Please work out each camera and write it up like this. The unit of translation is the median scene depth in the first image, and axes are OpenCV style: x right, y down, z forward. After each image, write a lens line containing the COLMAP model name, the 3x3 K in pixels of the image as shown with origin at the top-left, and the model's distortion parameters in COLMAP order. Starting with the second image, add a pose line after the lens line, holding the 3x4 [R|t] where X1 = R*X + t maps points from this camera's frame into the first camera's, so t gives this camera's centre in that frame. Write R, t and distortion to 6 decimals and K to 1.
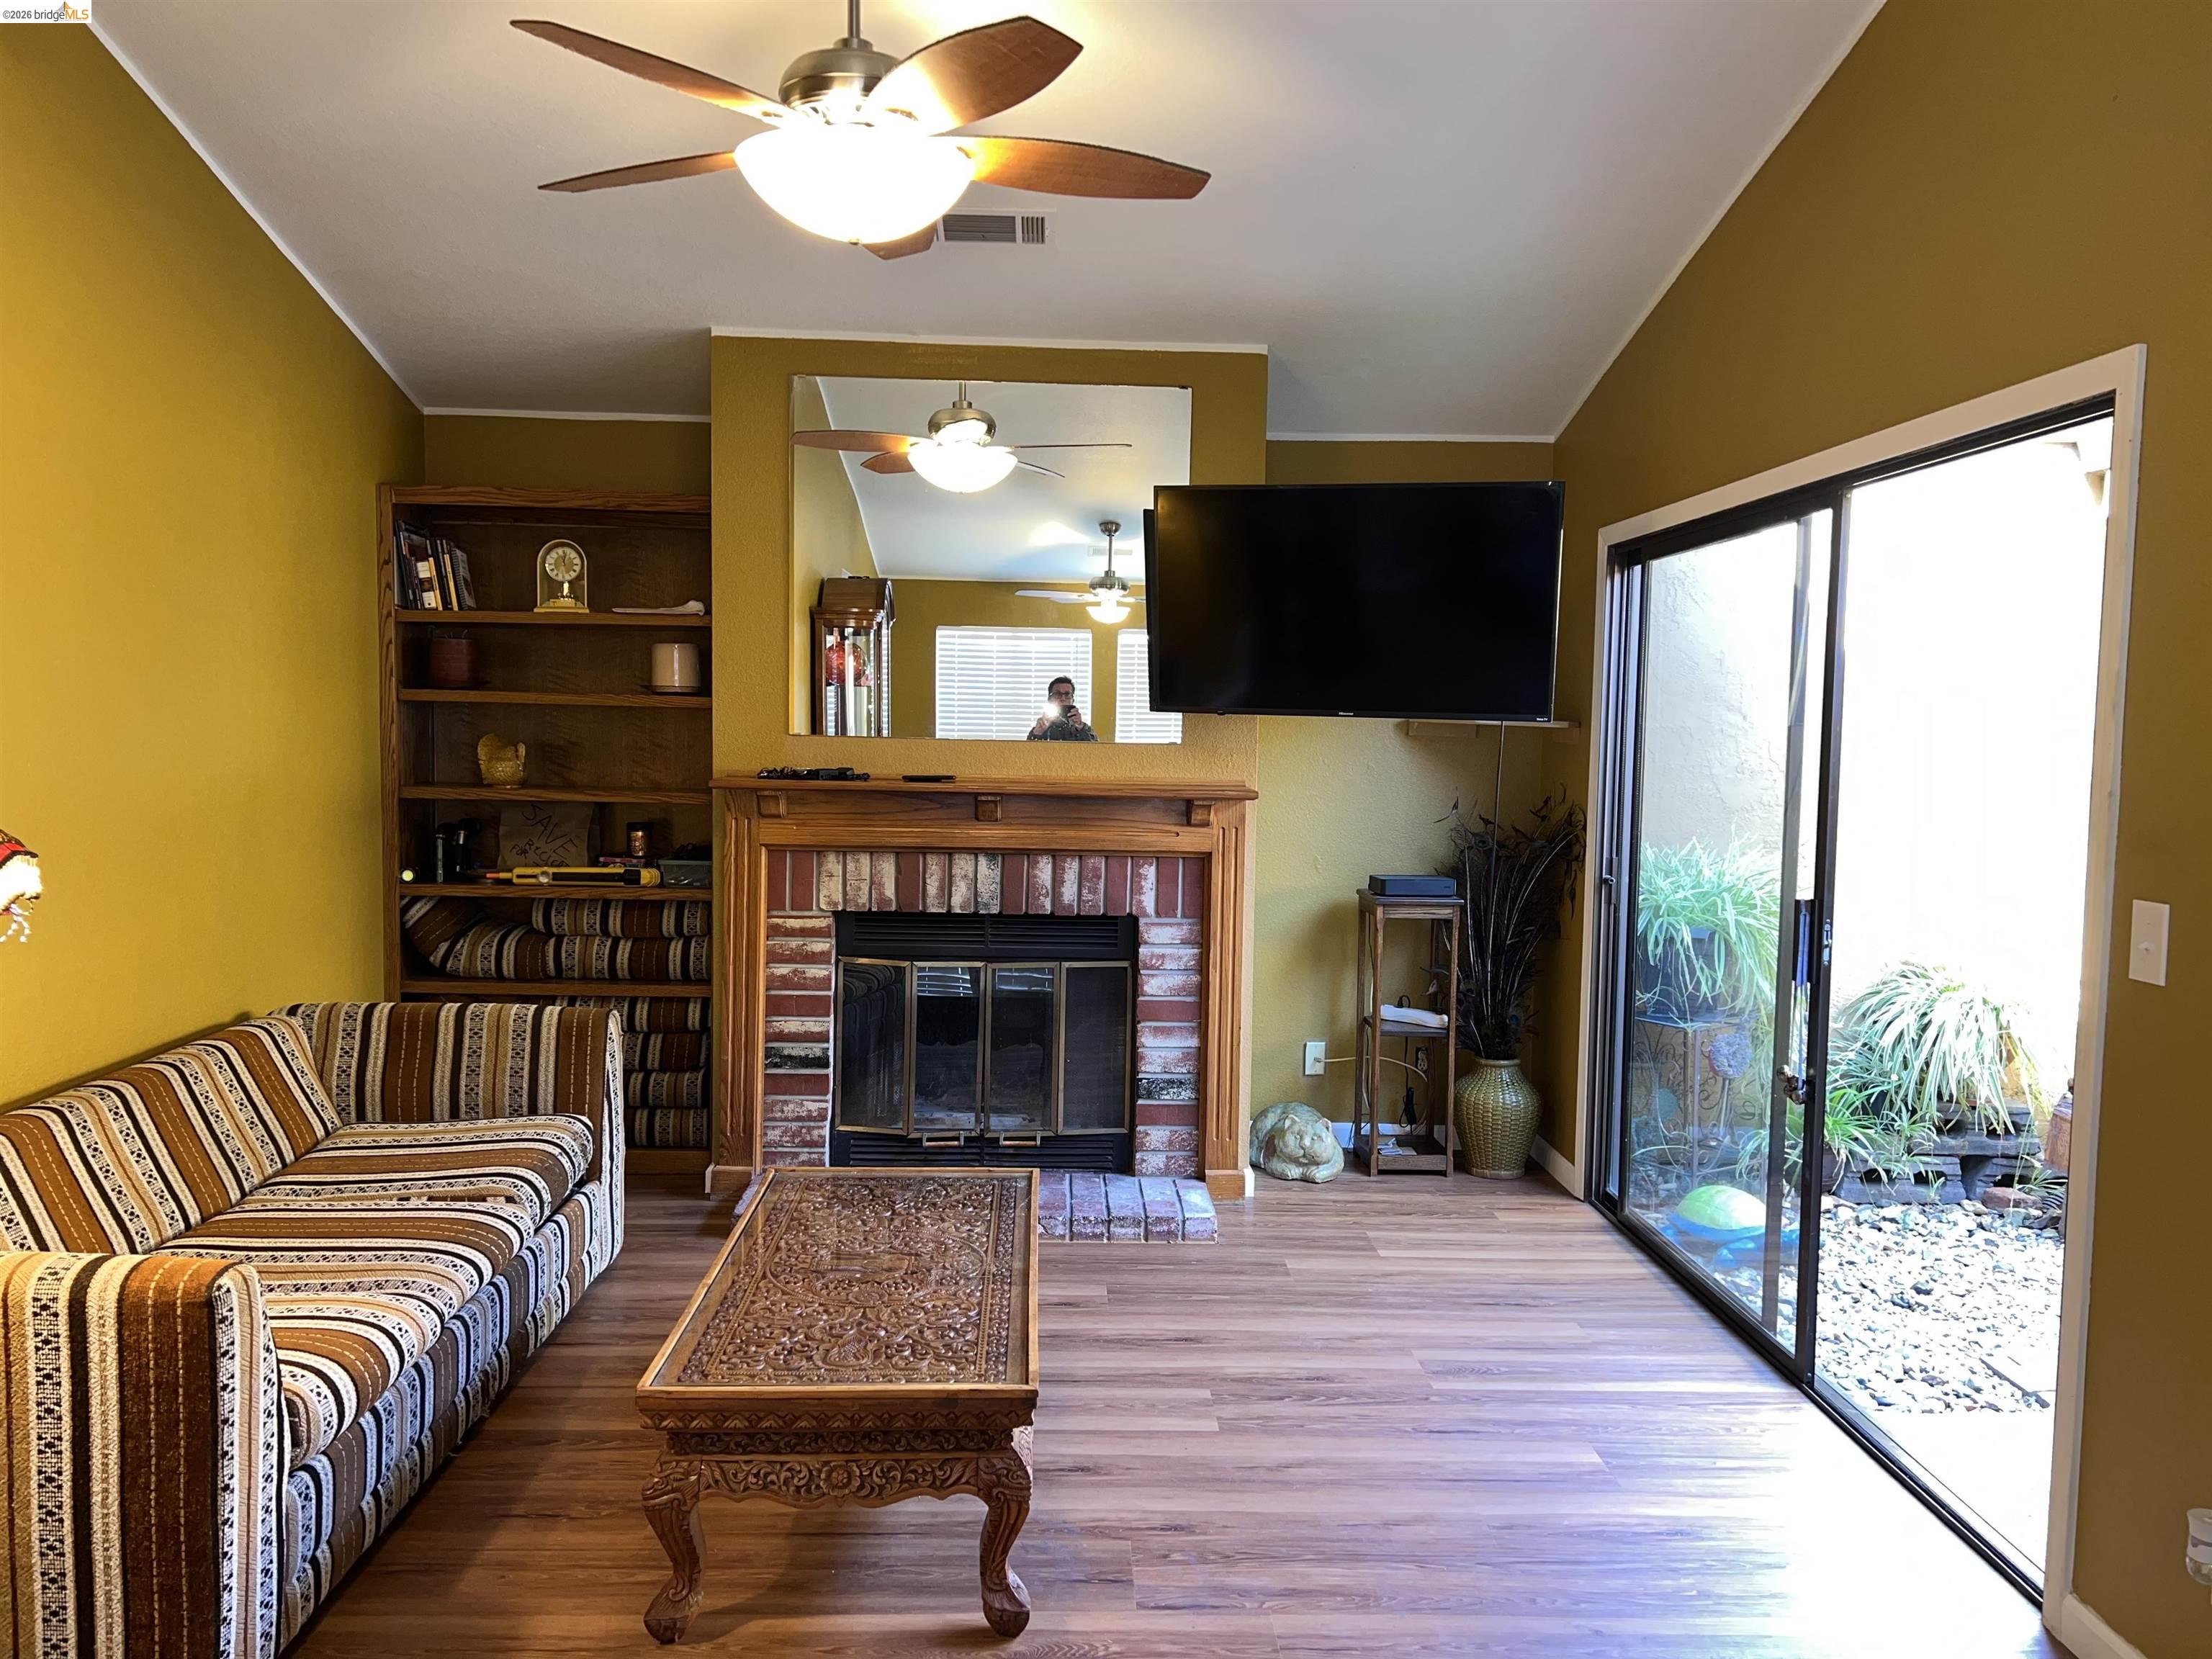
lens RADIAL K [[1652.0, 0, 1100.1], [0, 1652.0, 849.6], [0, 0, 1]] dist [0.065541, -0.070591]
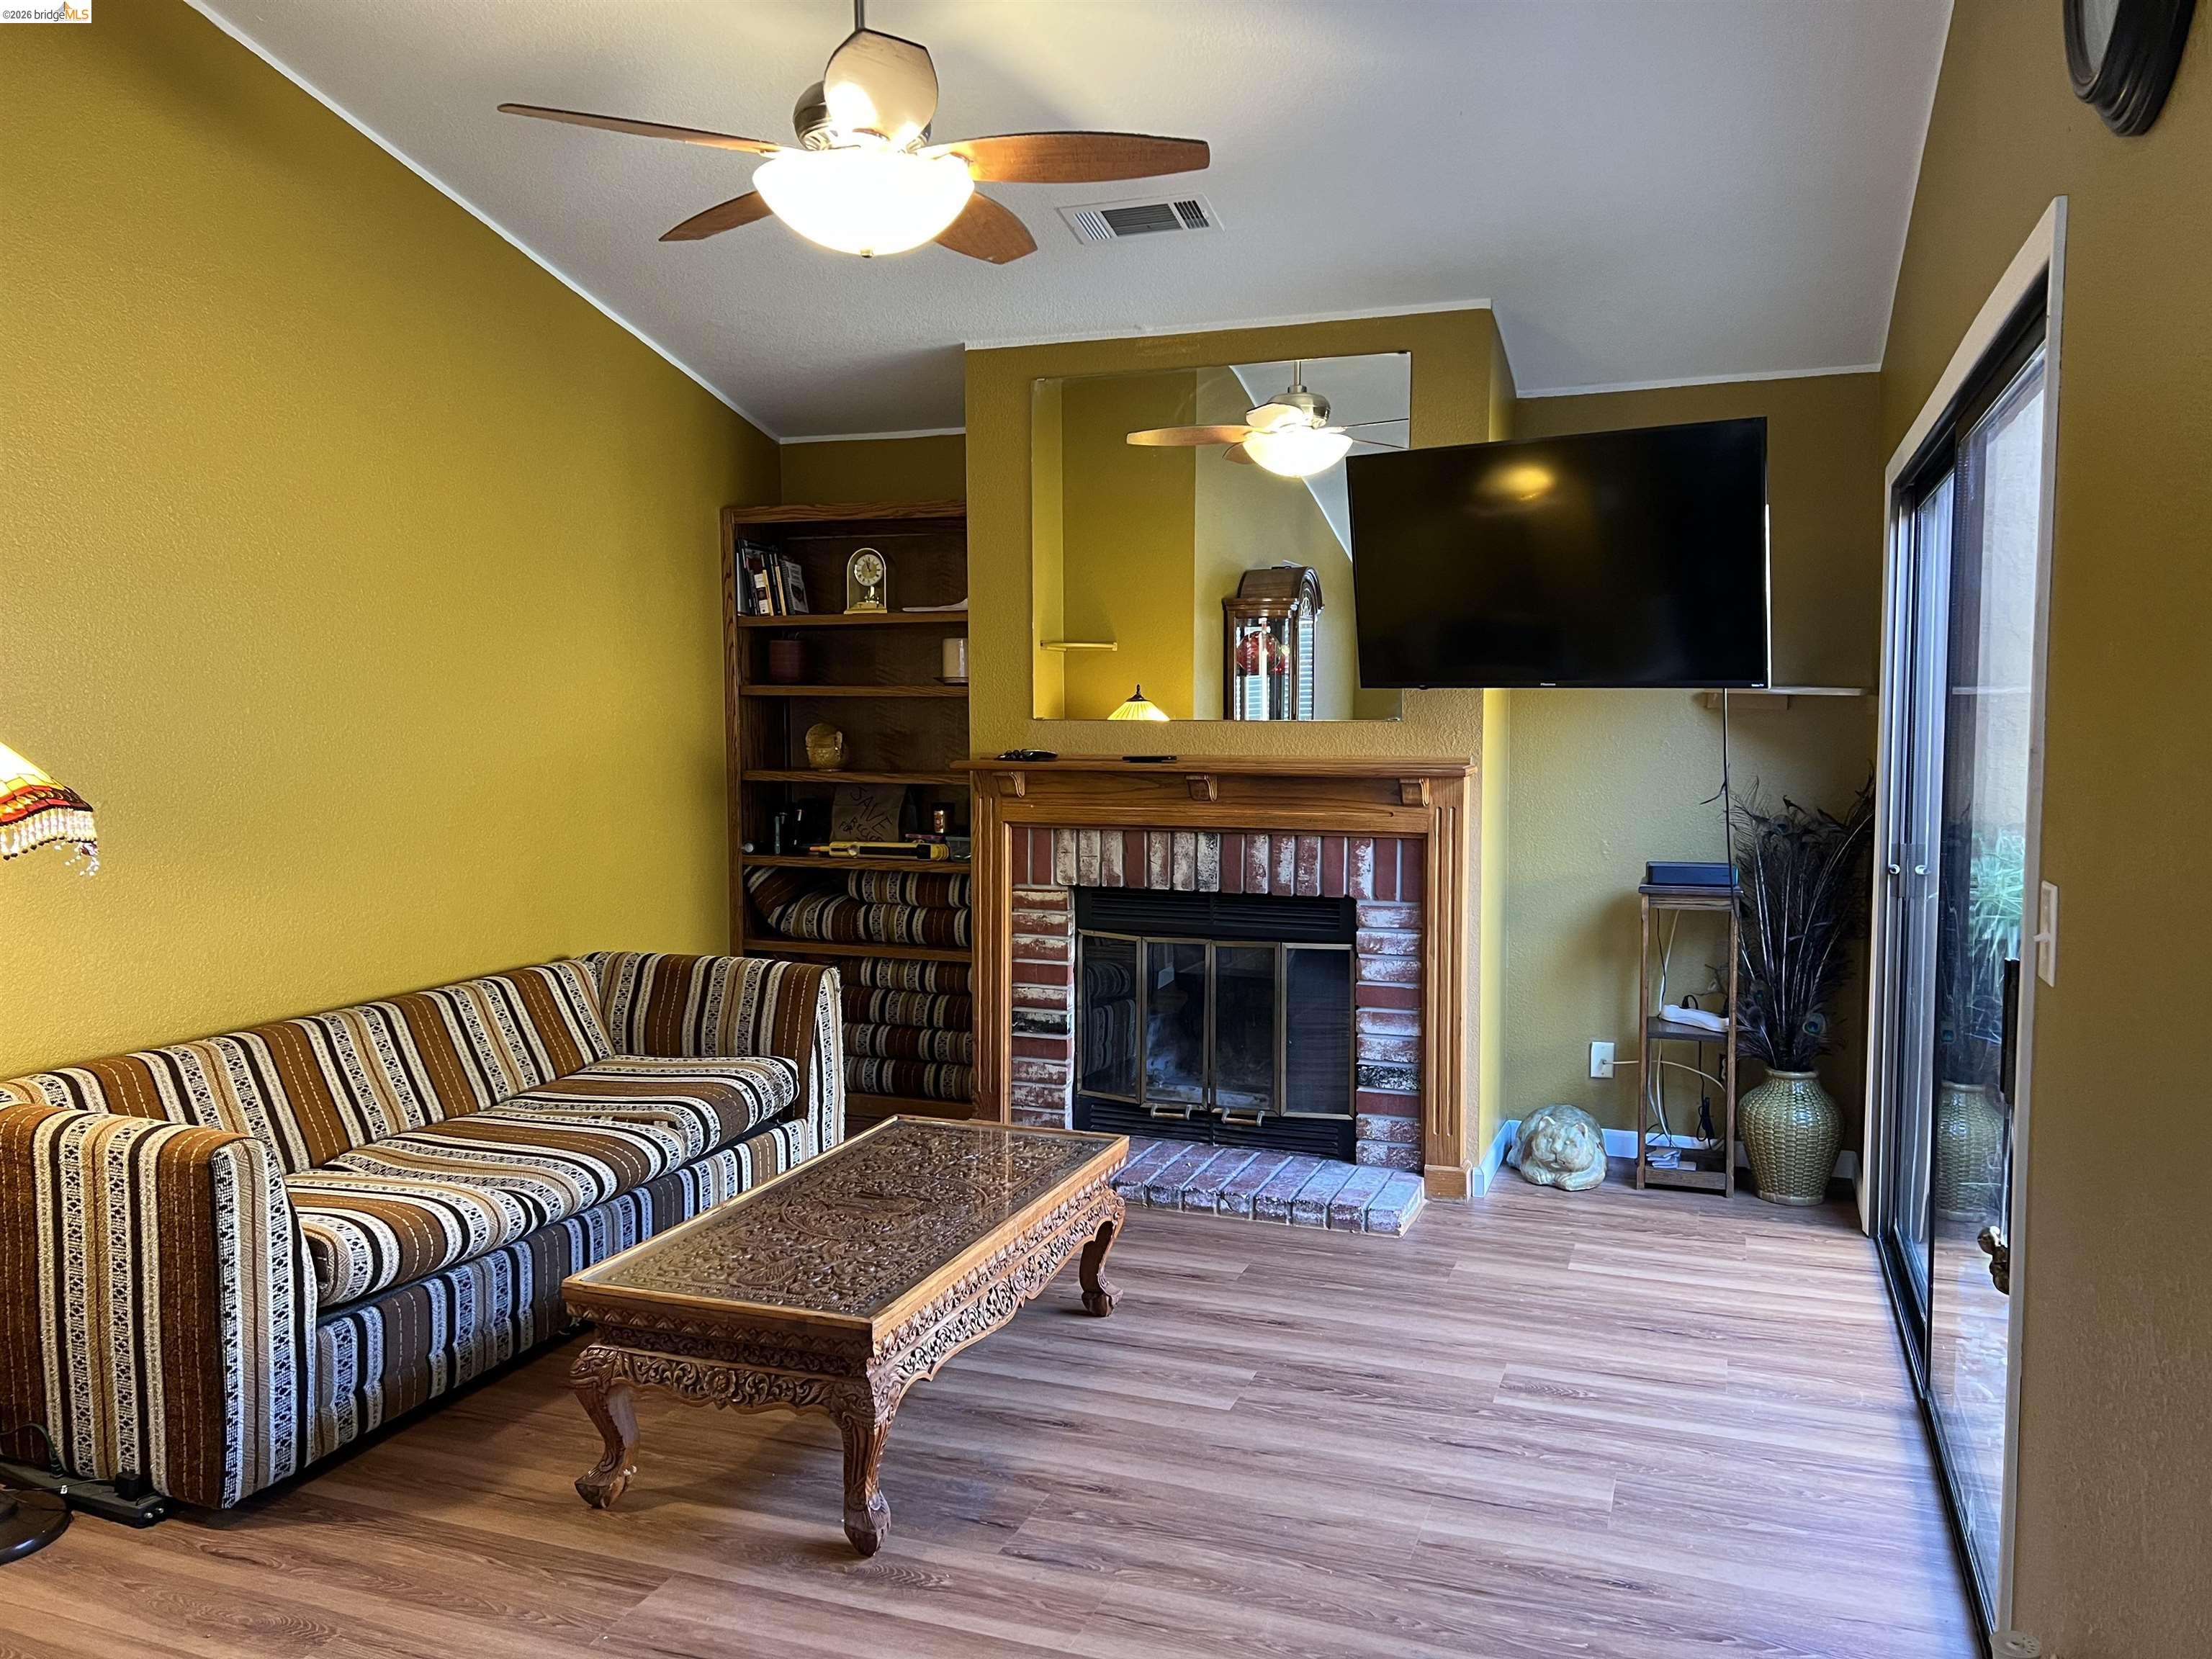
lens RADIAL K [[1652.0, 0, 1116.9], [0, 1652.0, 841.8], [0, 0, 1]] dist [0.065541, -0.070591]
pose [[0.926112, 0.011377, -0.377078, 0.266018], [-0.011985, 0.999928, 0.000733, 0.008048], [0.377059, 0.003840, 0.926181, 0.040861]]
